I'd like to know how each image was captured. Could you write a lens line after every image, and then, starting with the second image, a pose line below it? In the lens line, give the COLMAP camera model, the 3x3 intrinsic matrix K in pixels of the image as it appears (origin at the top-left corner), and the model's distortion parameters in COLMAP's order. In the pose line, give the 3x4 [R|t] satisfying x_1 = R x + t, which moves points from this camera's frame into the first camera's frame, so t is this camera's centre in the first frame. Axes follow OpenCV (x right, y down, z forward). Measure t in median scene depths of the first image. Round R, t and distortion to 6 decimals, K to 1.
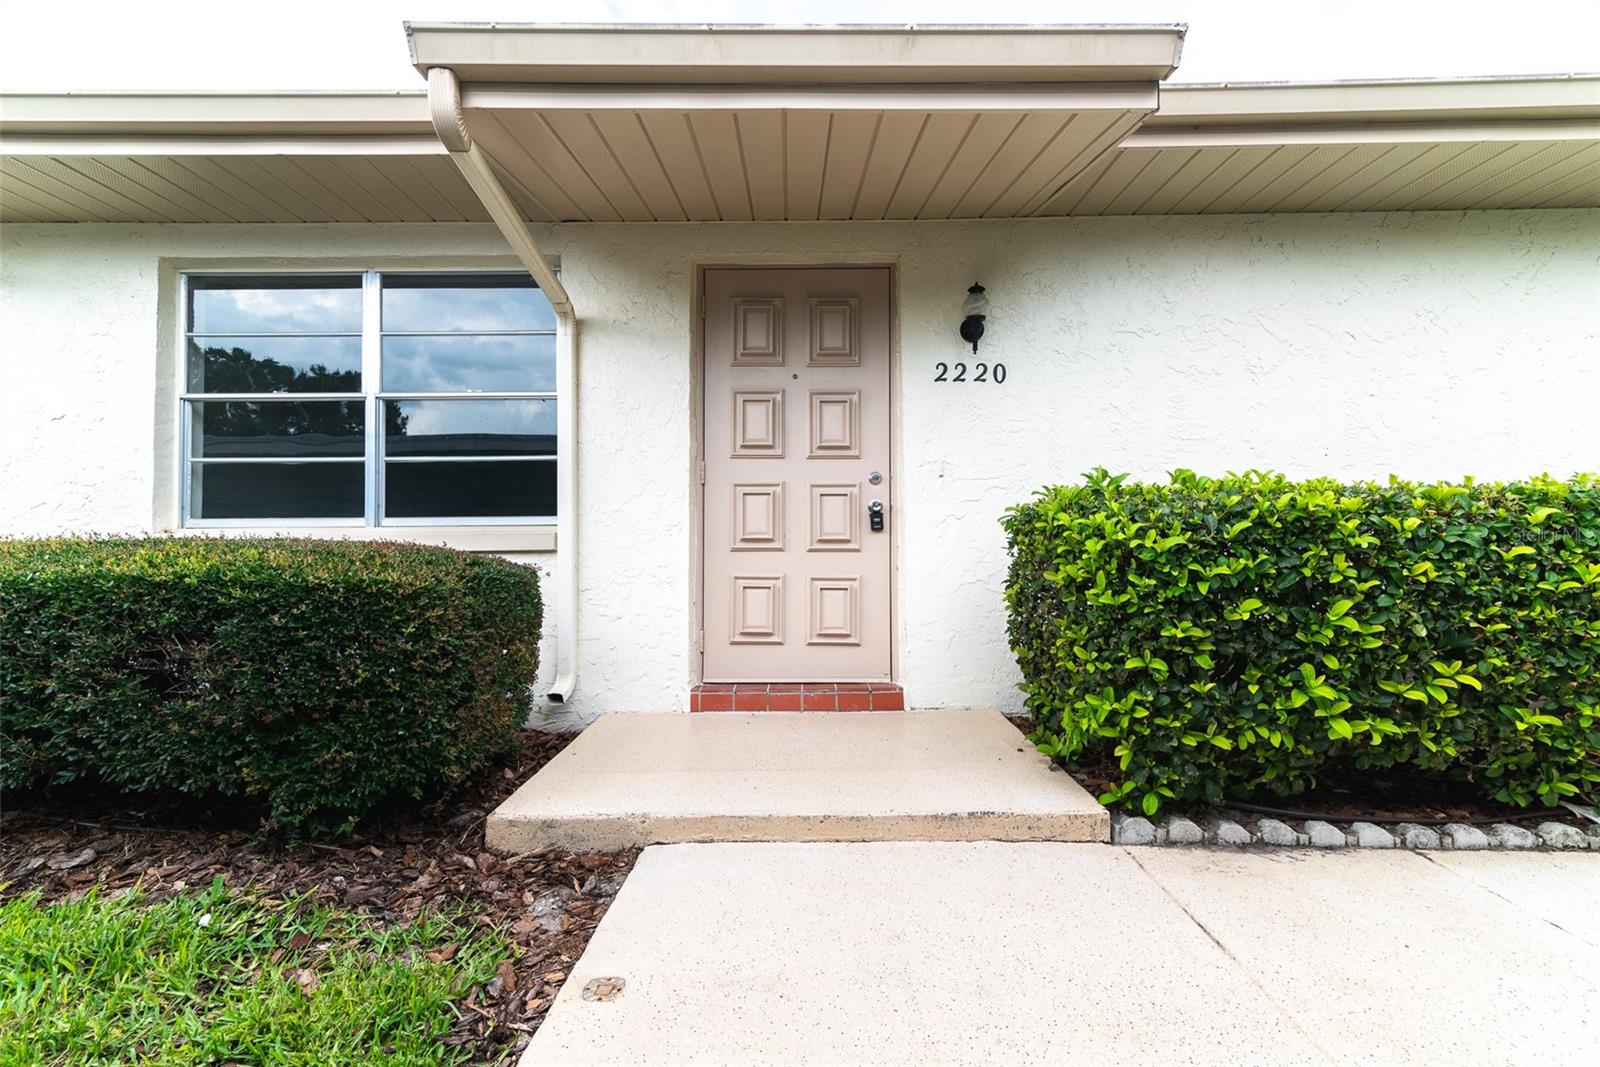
lens RADIAL K [[734.2, 0, 792.0], [0, 734.2, 536.2], [0, 0, 1]] dist [0.006228, 0.000357]
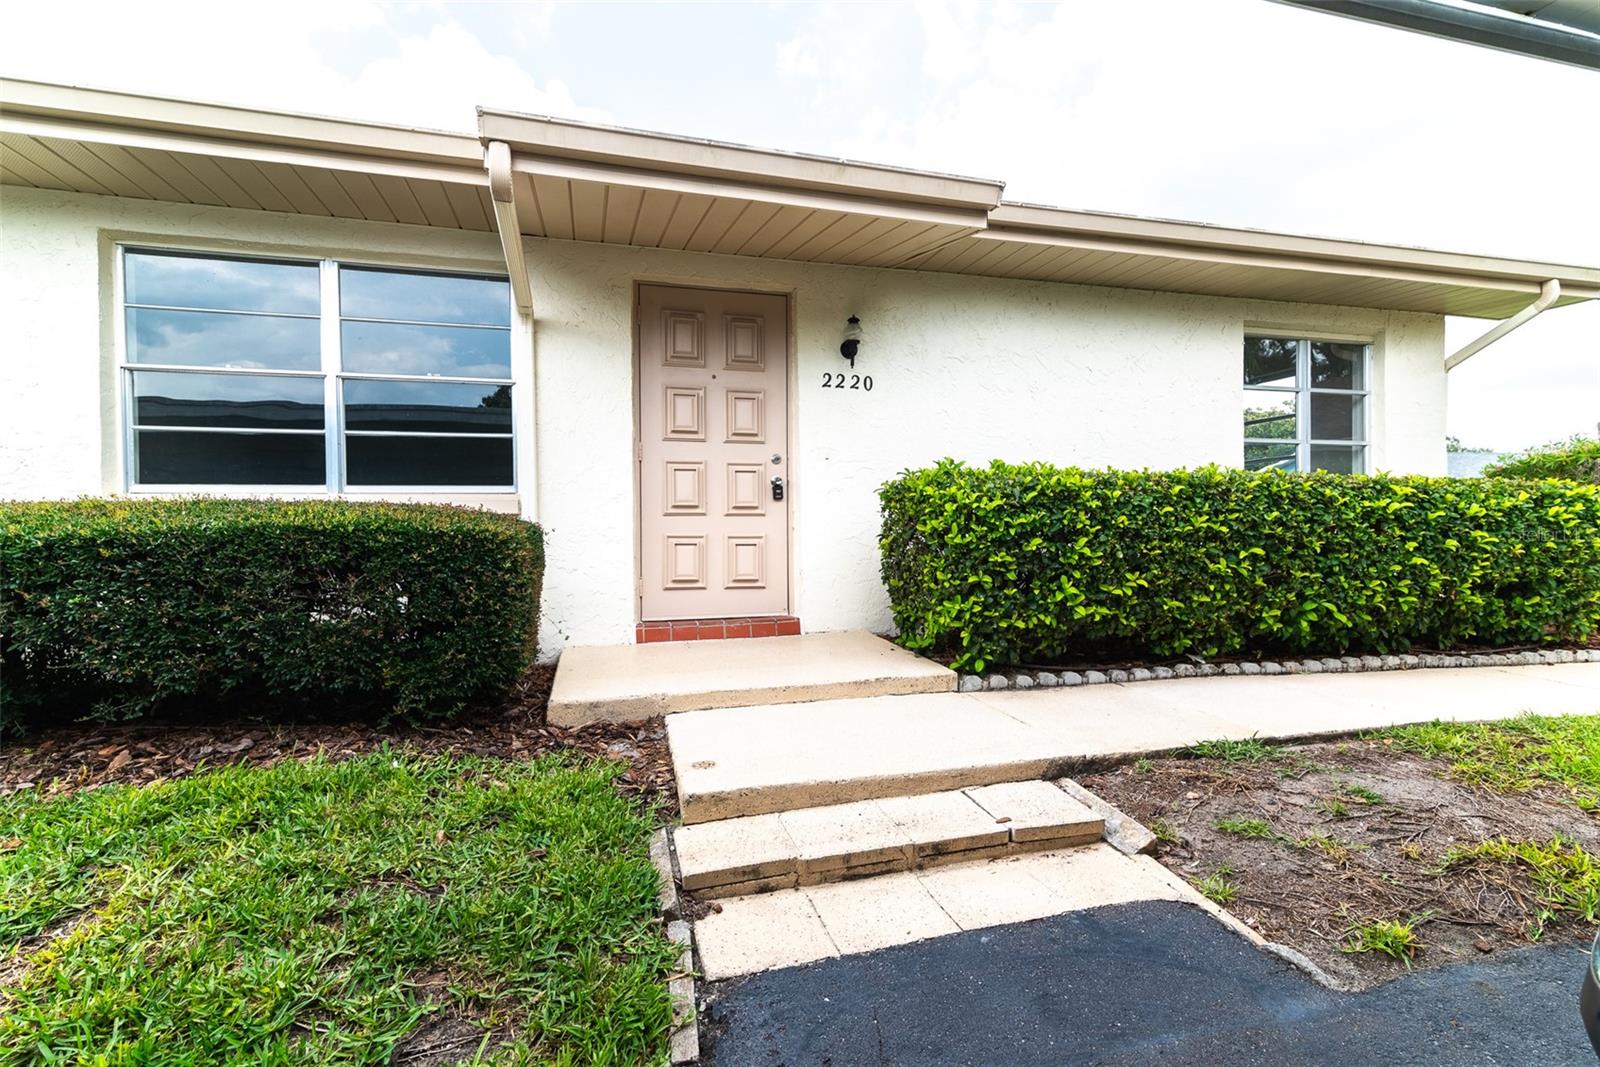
lens RADIAL K [[740.2, 0, 802.1], [0, 740.2, 539.8], [0, 0, 1]] dist [0.003989, 0.000114]
pose [[0.961104, -0.008905, 0.276042, -0.329475], [-0.001169, 0.999340, 0.036307, 0.025130], [-0.276183, -0.035217, 0.960460, -0.438795]]
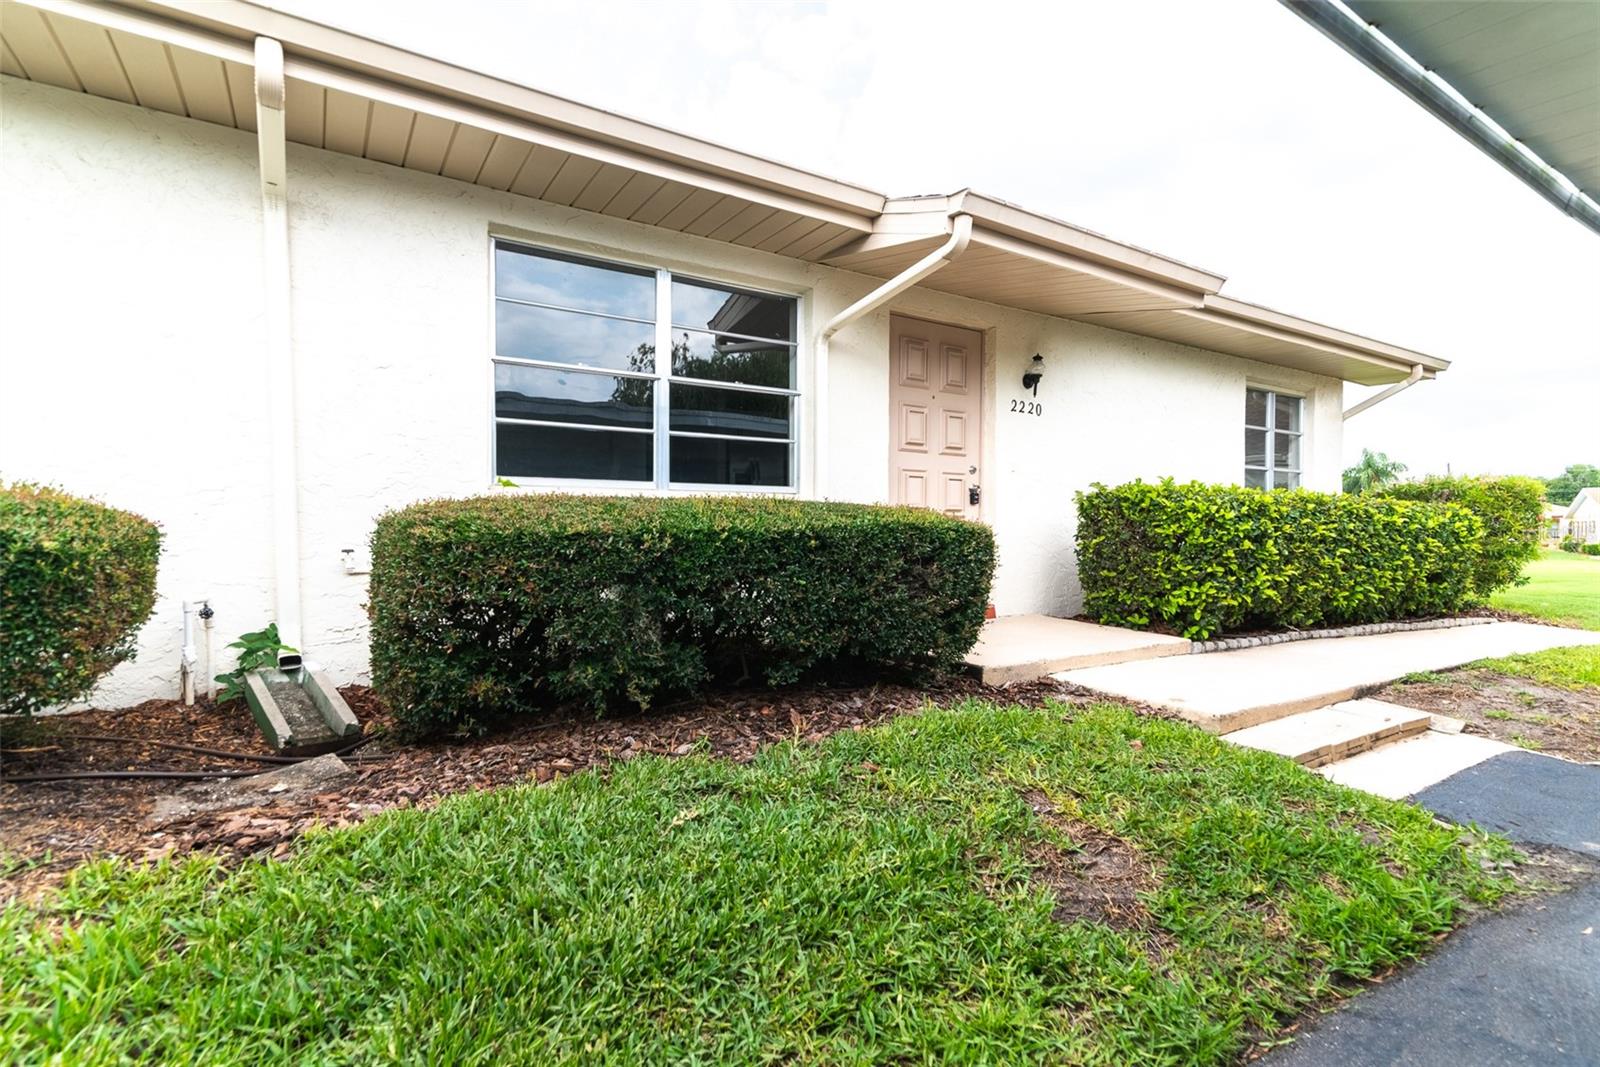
lens RADIAL K [[772.9, 0, 800.0], [0, 772.9, 533.5], [0, 0, 1]] dist [-0.000264, -0.000229]
pose [[0.838486, 0.004807, 0.544902, -1.710121], [-0.023038, 0.999380, 0.026633, 0.030140], [-0.544435, -0.034885, 0.838077, -0.249756]]
